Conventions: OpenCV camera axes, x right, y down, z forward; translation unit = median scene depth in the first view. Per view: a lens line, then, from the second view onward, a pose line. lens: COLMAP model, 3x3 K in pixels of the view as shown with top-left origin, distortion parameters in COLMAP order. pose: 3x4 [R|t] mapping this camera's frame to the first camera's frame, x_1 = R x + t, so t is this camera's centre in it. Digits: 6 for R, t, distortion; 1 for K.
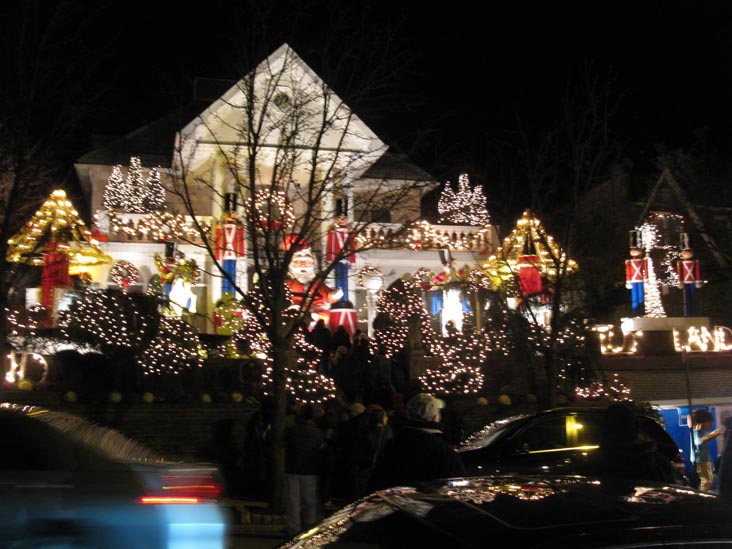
lens RADIAL K [[786.1, 0, 381.3], [0, 786.1, 279.2], [0, 0, 1]] dist [-0.203240, 0.266841]
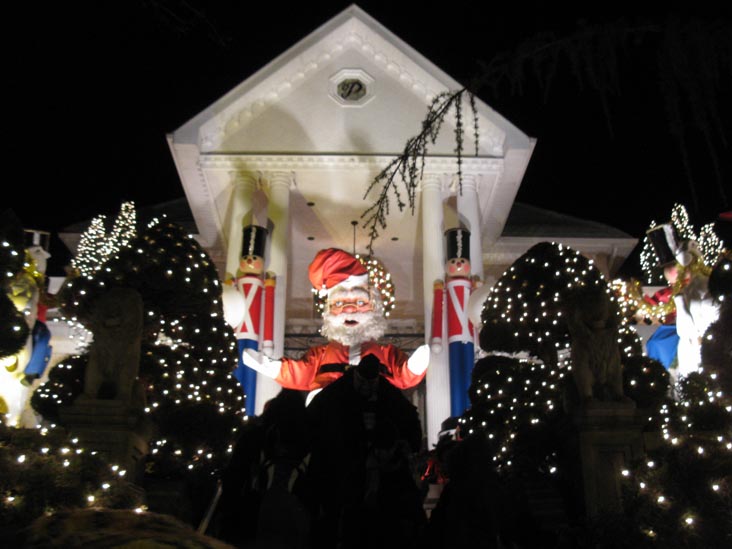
lens RADIAL K [[786.1, 0, 381.3], [0, 786.1, 279.2], [0, 0, 1]] dist [-0.203240, 0.266841]
pose [[0.968239, -0.083505, -0.235668, 0.032576], [0.016178, 0.961526, -0.274237, 0.105818], [0.249501, 0.261715, 0.932338, 0.655163]]
